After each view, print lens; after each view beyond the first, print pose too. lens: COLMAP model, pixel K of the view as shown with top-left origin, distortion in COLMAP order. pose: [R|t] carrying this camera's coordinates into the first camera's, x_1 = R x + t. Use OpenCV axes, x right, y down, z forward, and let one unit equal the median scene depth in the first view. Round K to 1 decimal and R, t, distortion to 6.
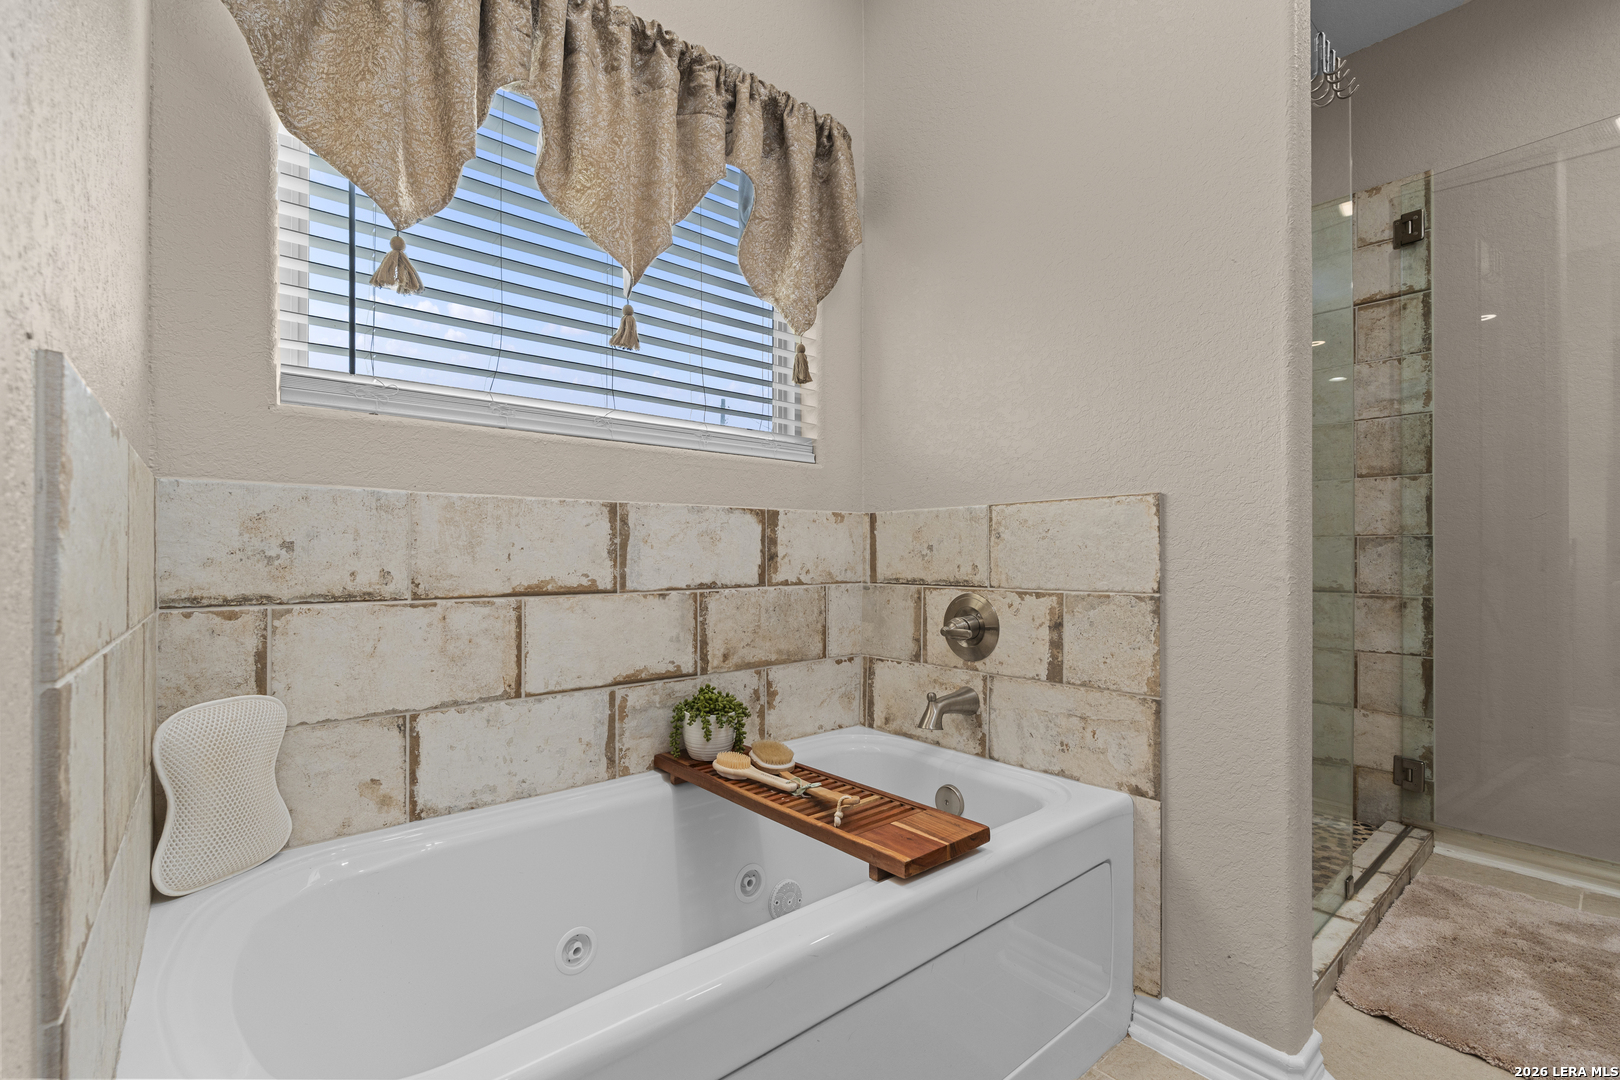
lens RADIAL K [[707.1, 0, 810.2], [0, 707.1, 550.8], [0, 0, 1]] dist [-0.005306, -0.000070]
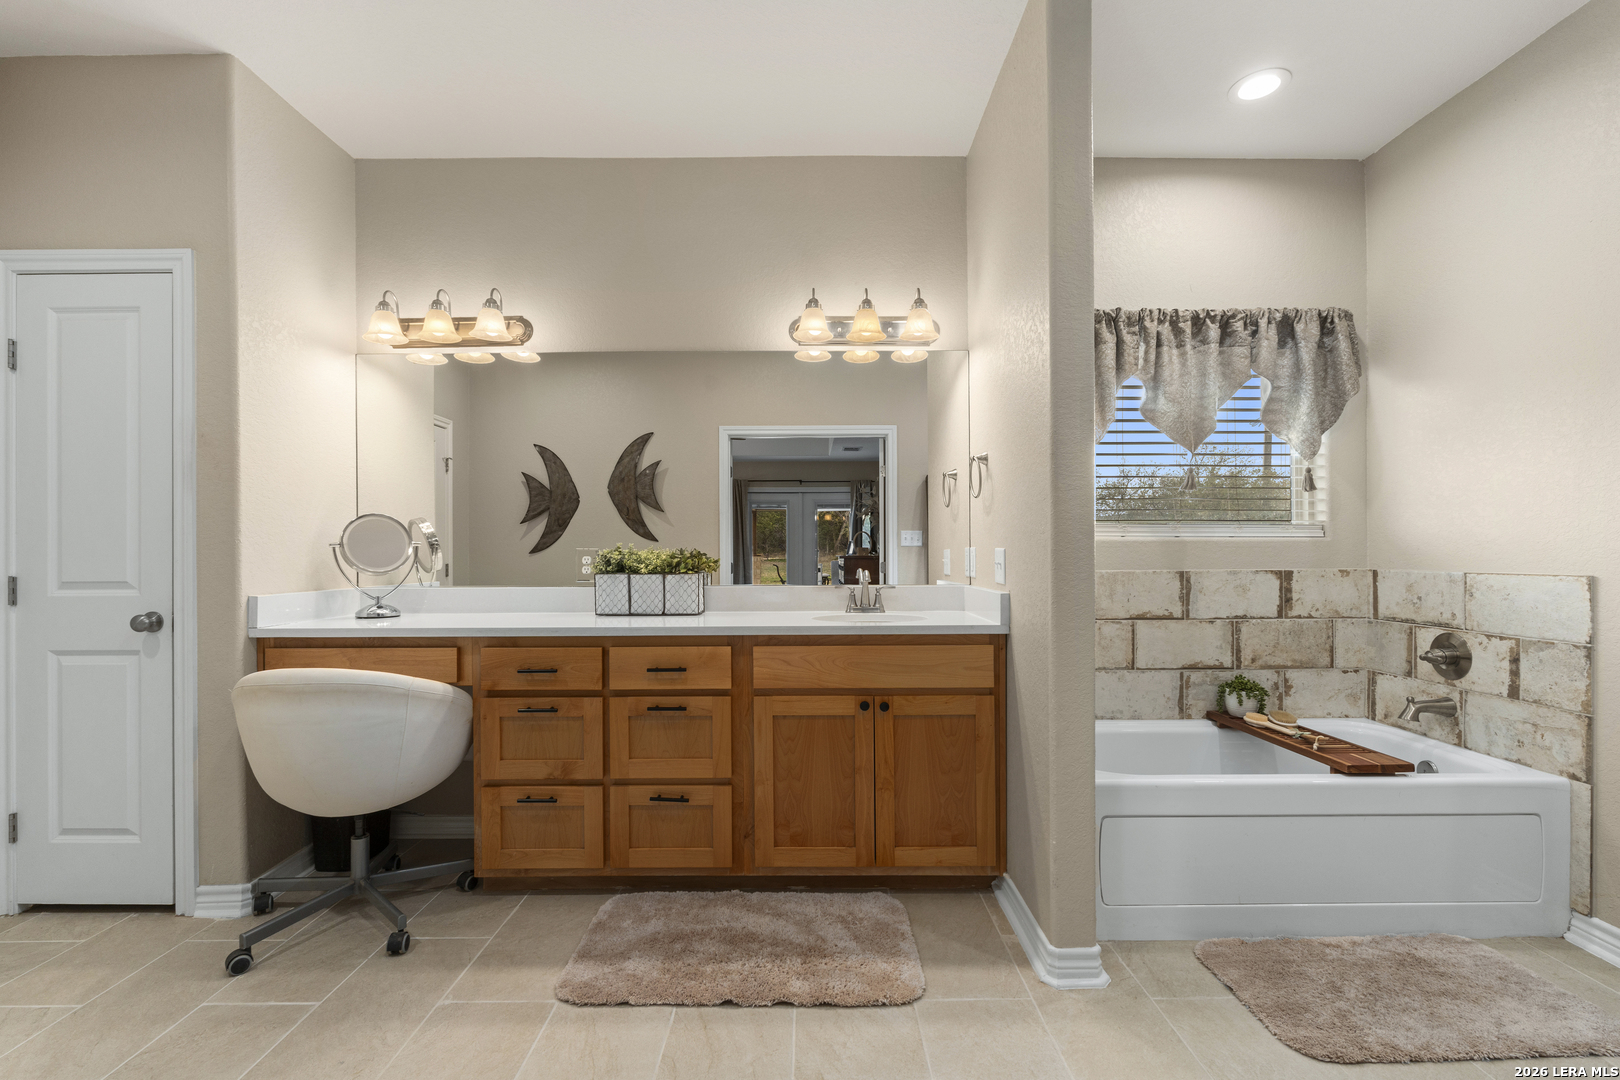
lens RADIAL K [[707.1, 0, 813.0], [0, 707.1, 547.3], [0, 0, 1]] dist [-0.005306, -0.000070]
pose [[0.764823, -0.004334, -0.644226, 0.173229], [0.006187, 0.999981, 0.000617, -0.134822], [0.644211, -0.004458, 0.764835, -1.026553]]
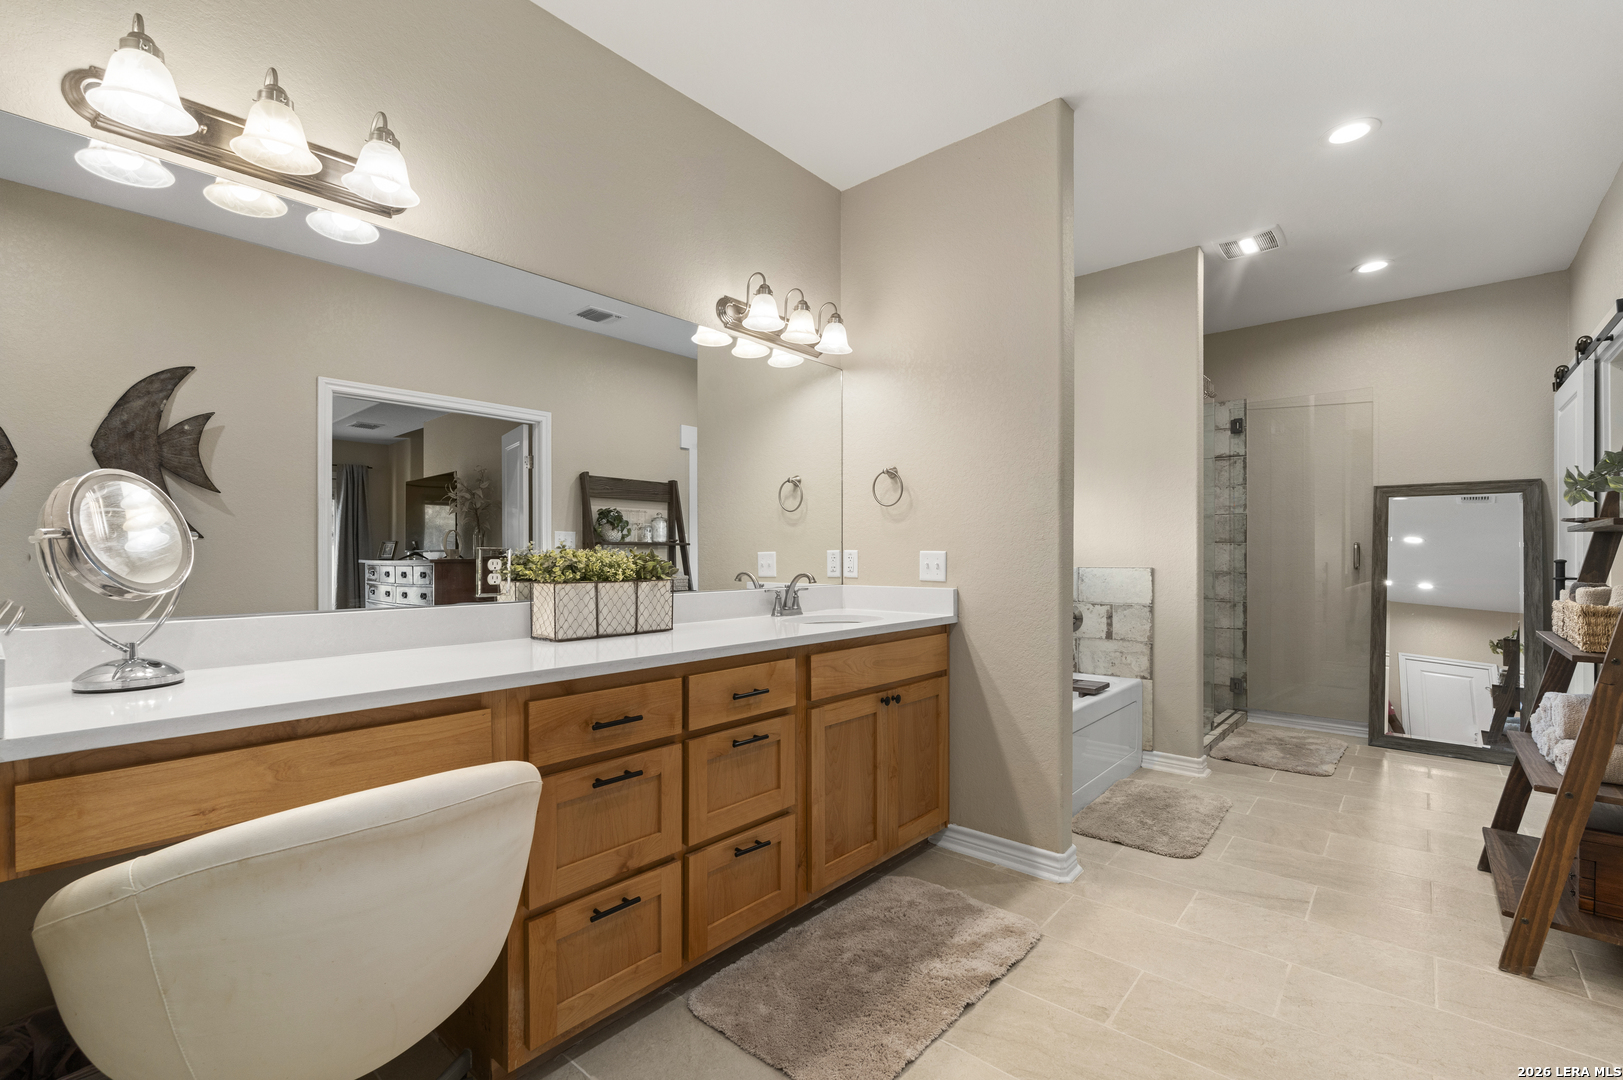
lens RADIAL K [[708.4, 0, 807.8], [0, 708.4, 552.1], [0, 0, 1]] dist [-0.005306, -0.000070]
pose [[0.988855, -0.000172, 0.148884, -1.079850], [-0.000162, 0.999997, 0.002233, -0.129502], [-0.148884, -0.002232, 0.988852, -1.323993]]
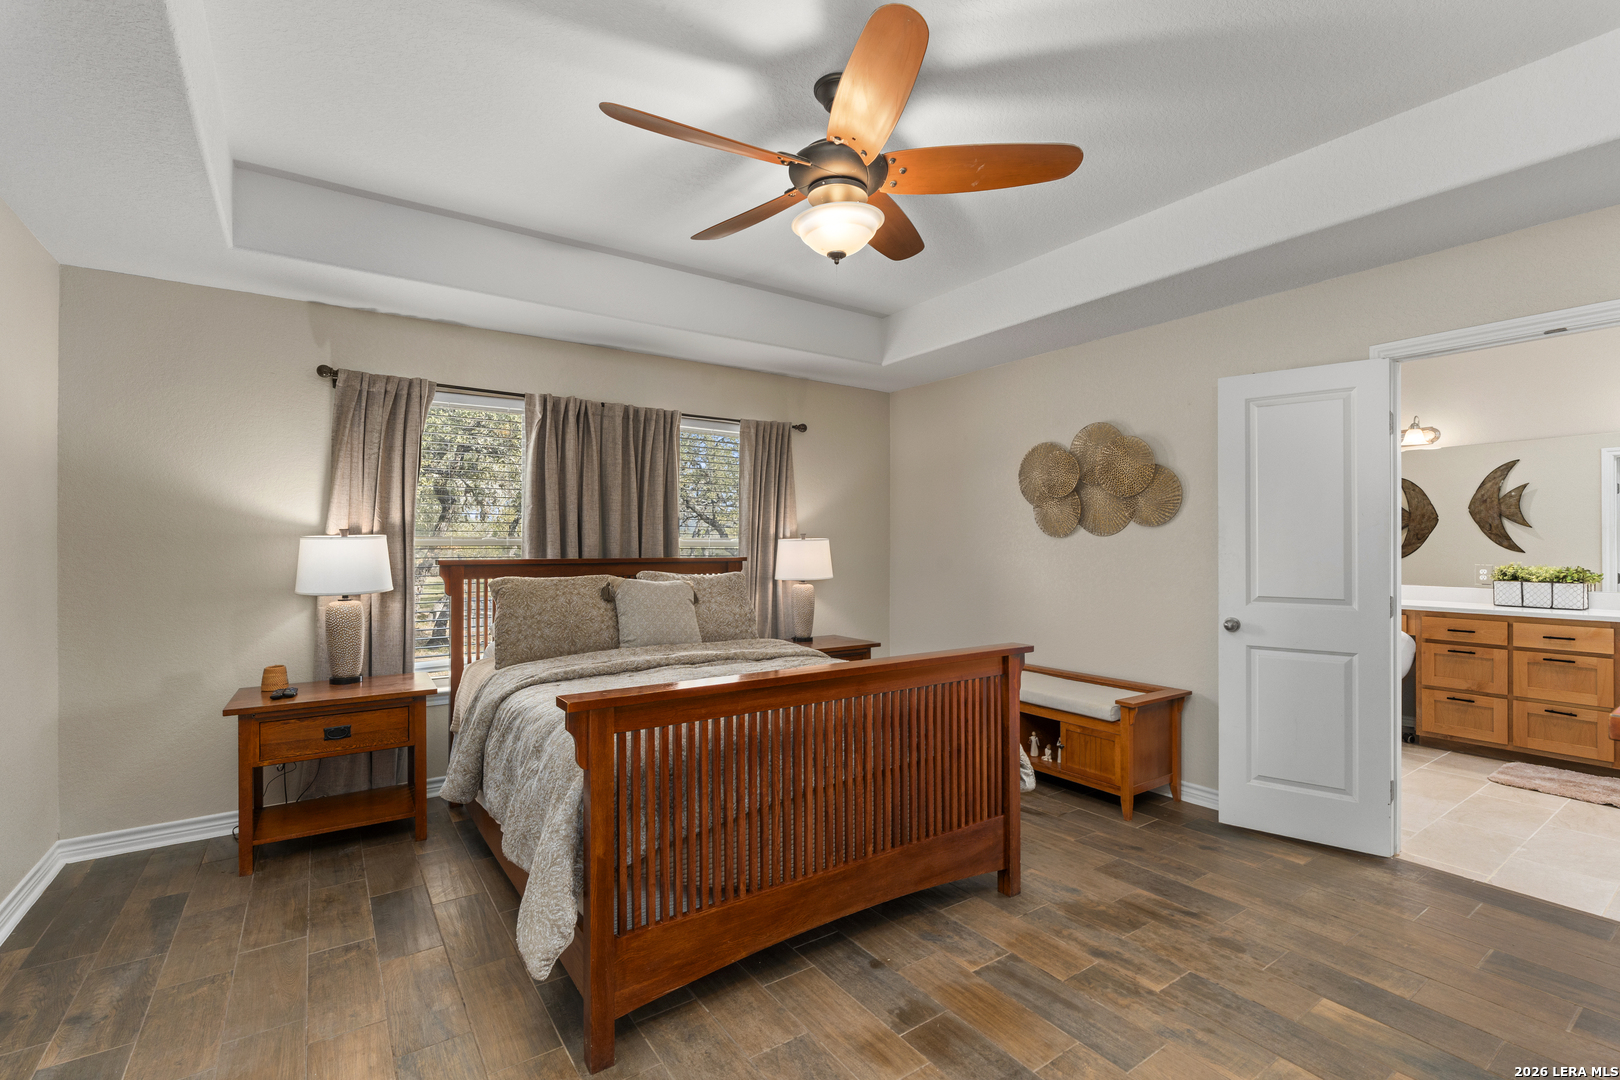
lens RADIAL K [[707.1, 0, 811.3], [0, 707.1, 541.9], [0, 0, 1]] dist [-0.005306, -0.000070]
pose [[-0.101739, 0.000698, -0.994811, 1.783103], [0.003731, 0.999993, 0.000320, -0.240623], [0.994804, -0.003679, -0.101741, -2.517609]]
